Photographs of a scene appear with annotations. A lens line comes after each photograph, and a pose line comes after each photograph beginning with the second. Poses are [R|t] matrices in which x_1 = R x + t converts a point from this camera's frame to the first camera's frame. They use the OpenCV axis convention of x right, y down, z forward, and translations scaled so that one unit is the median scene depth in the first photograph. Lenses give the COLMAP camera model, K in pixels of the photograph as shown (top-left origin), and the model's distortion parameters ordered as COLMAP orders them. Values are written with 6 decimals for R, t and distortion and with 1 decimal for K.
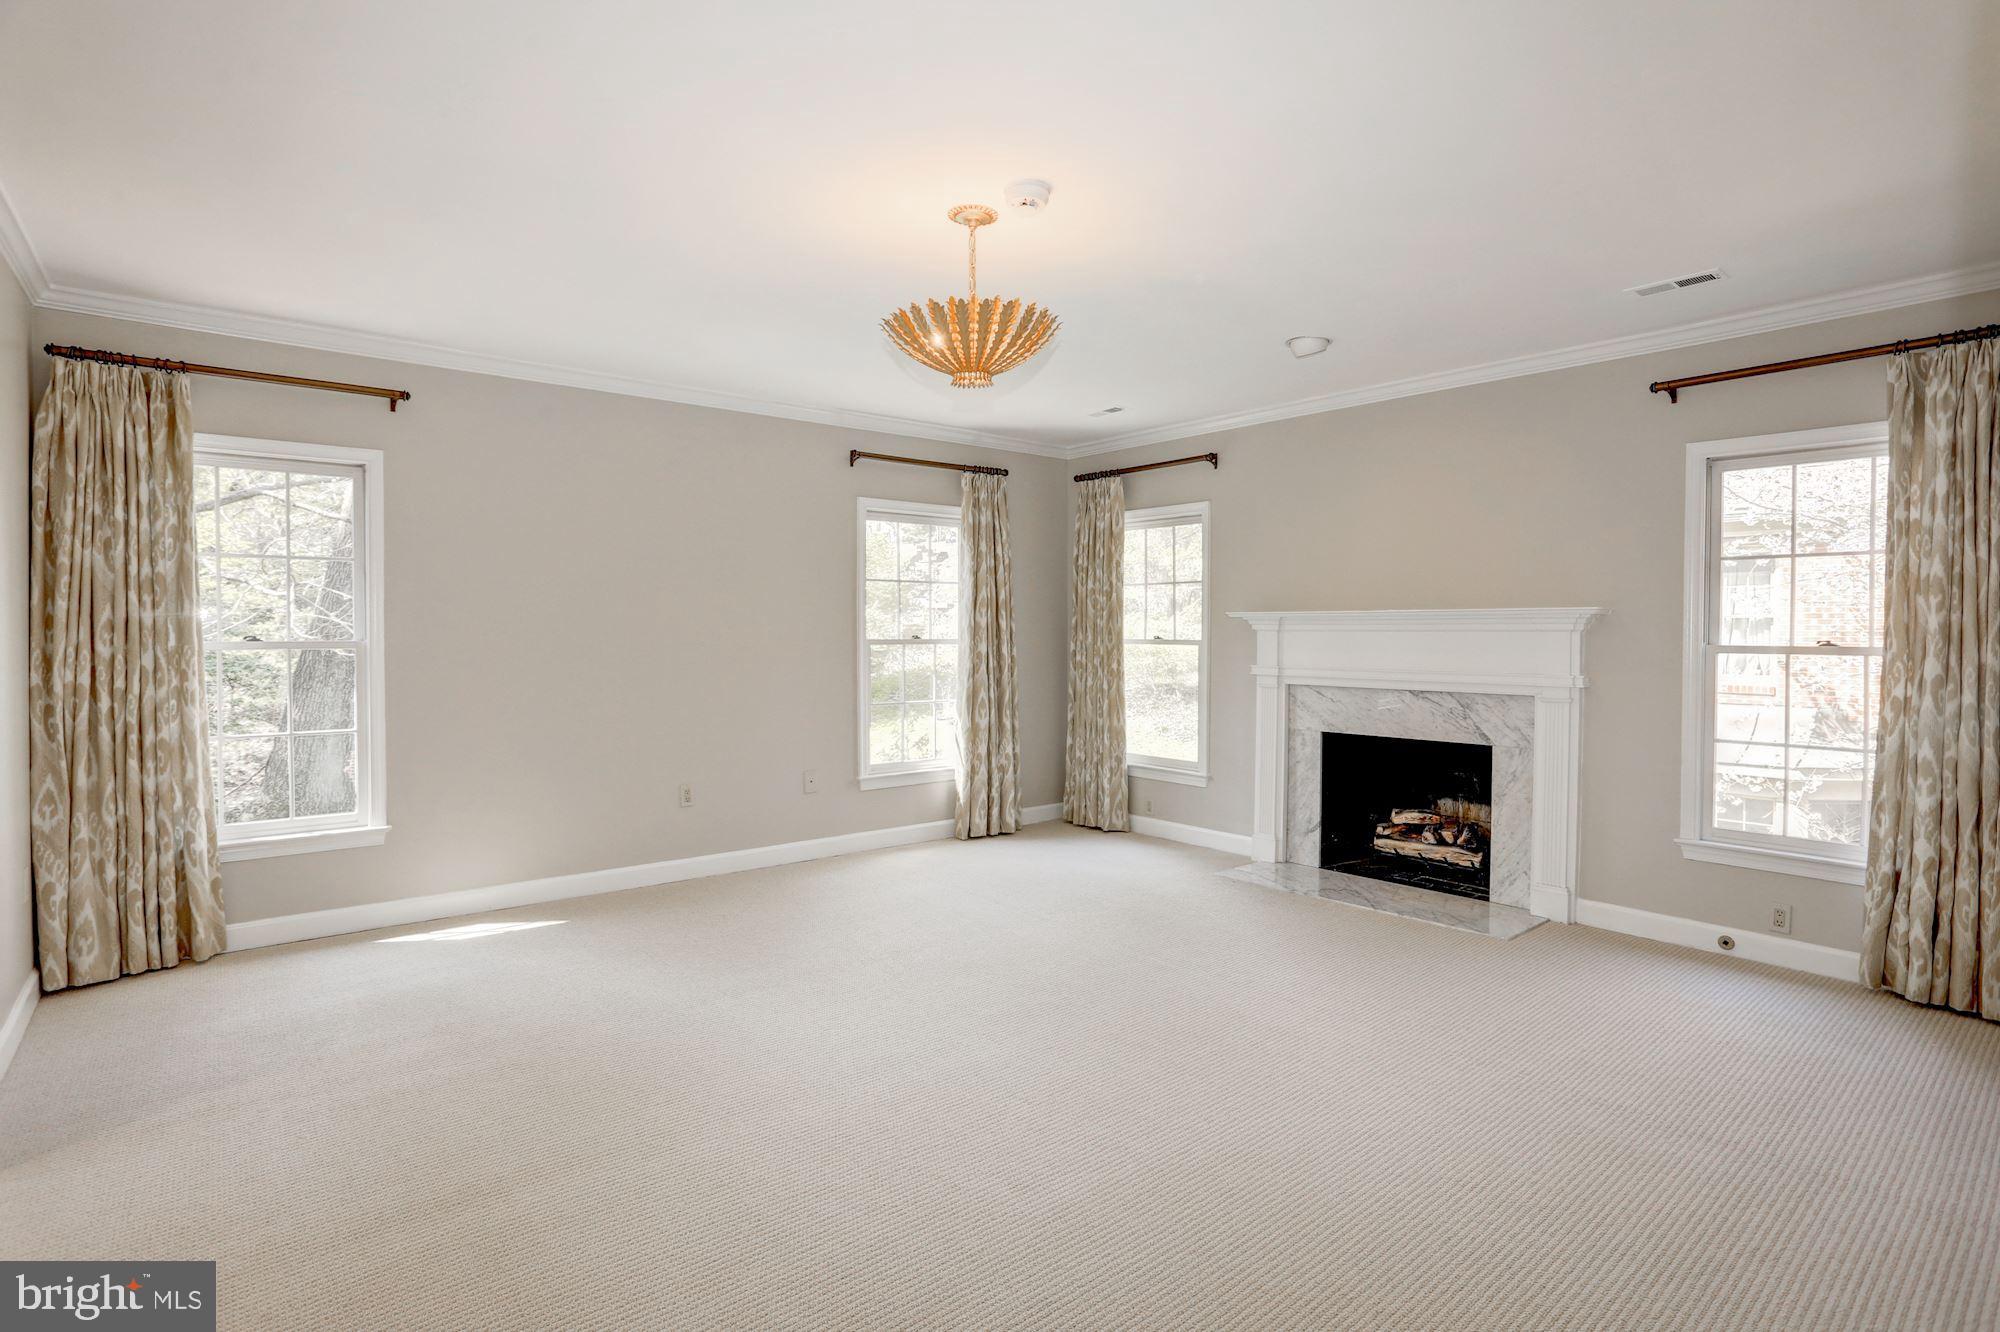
lens RADIAL K [[963.1, 0, 1000.0], [0, 963.1, 651.5], [0, 0, 1]] dist [0.003309, 0.001393]
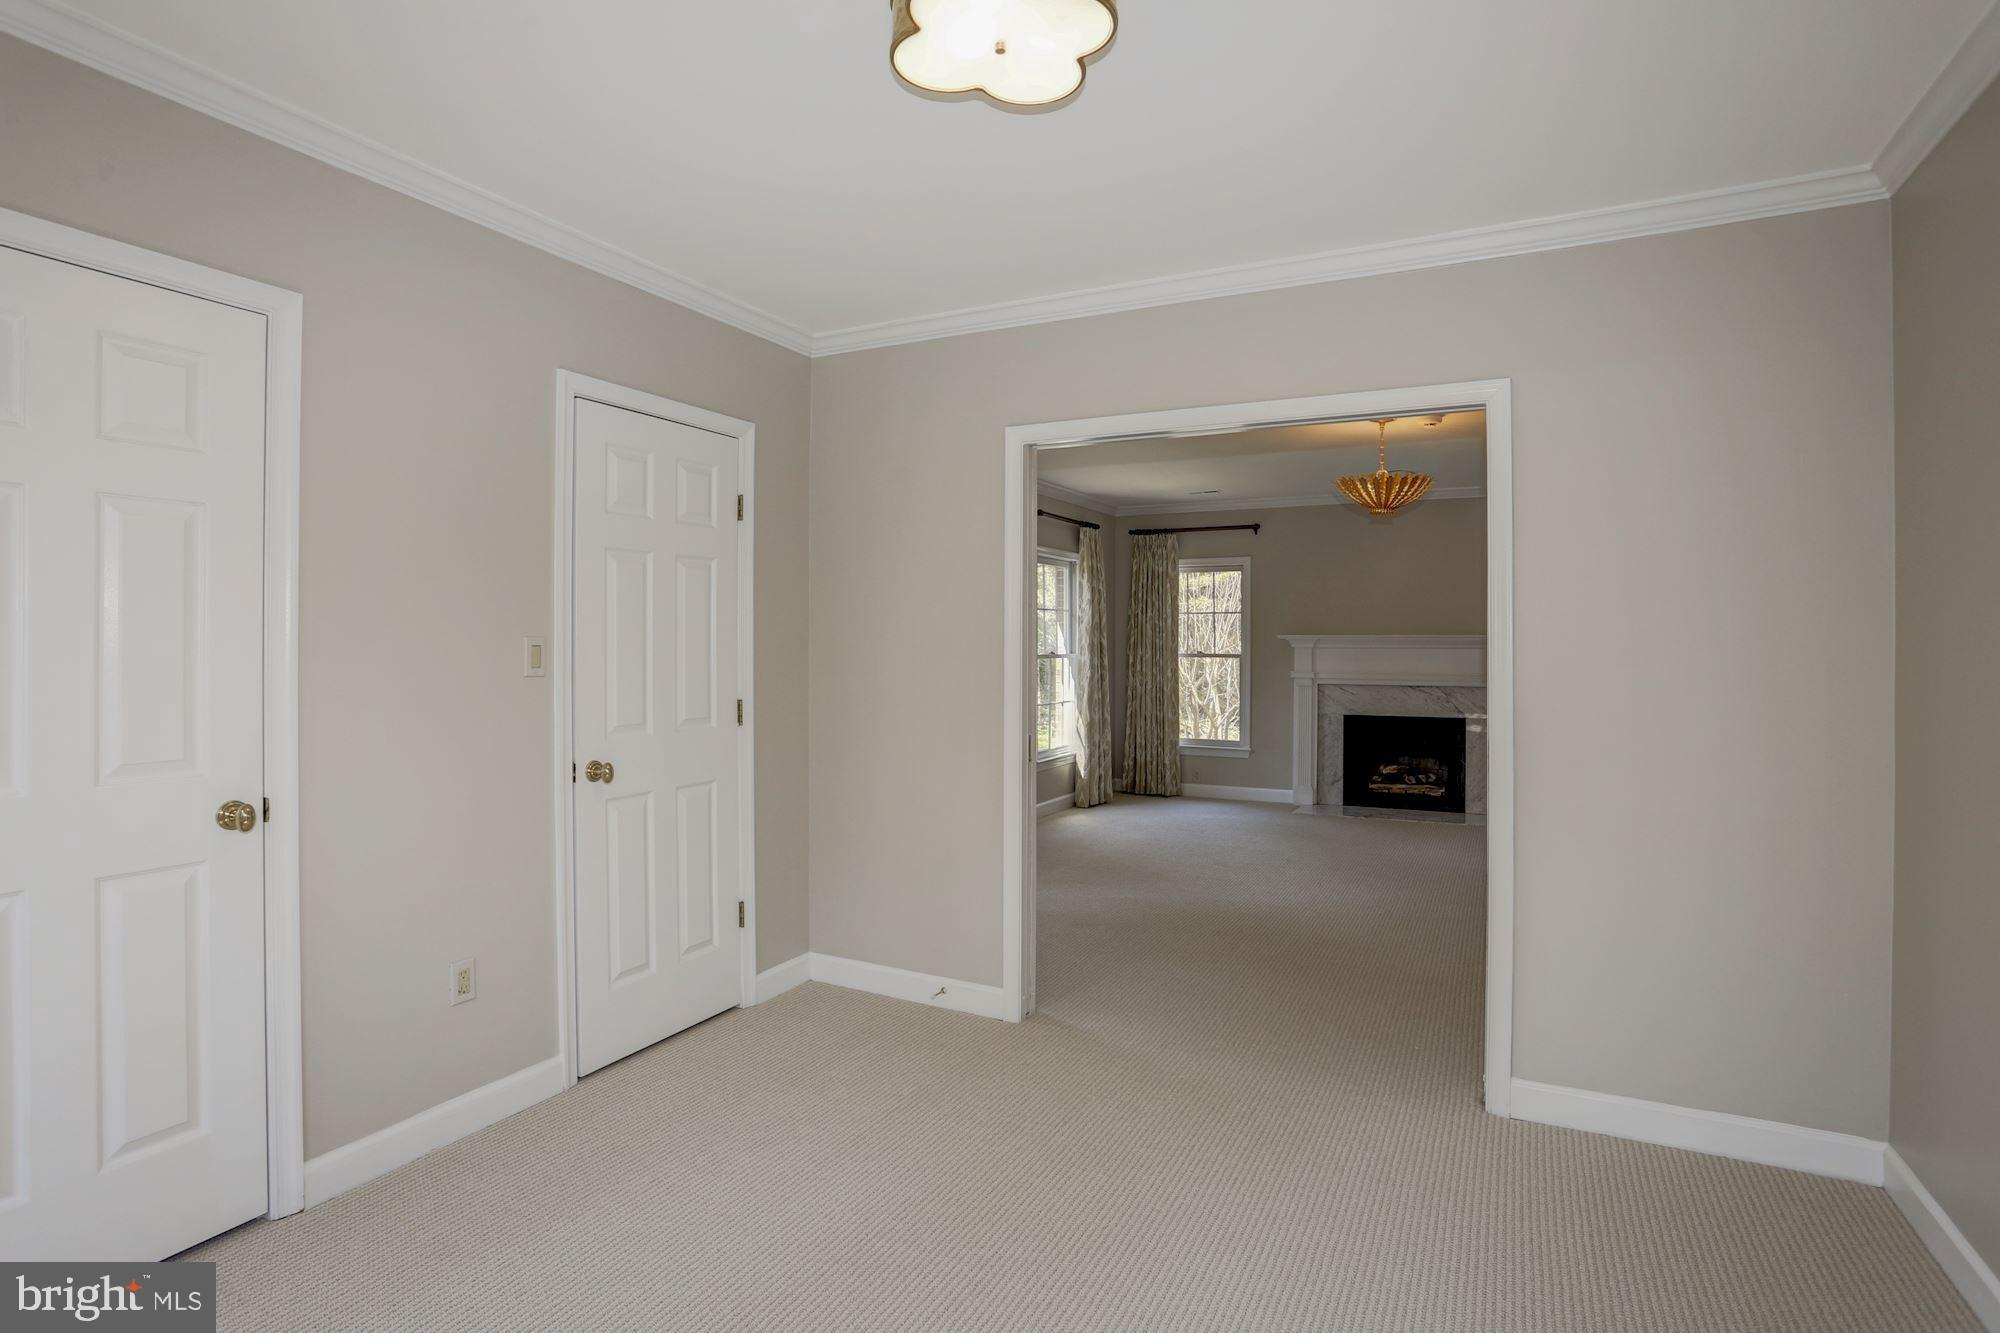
lens RADIAL K [[963.1, 0, 1000.0], [0, 963.1, 652.0], [0, 0, 1]] dist [0.003309, 0.001393]
pose [[0.931253, -0.005762, 0.364328, -0.647632], [0.008976, 0.999934, -0.007128, -0.008325], [-0.364263, 0.009909, 0.931243, -0.188439]]
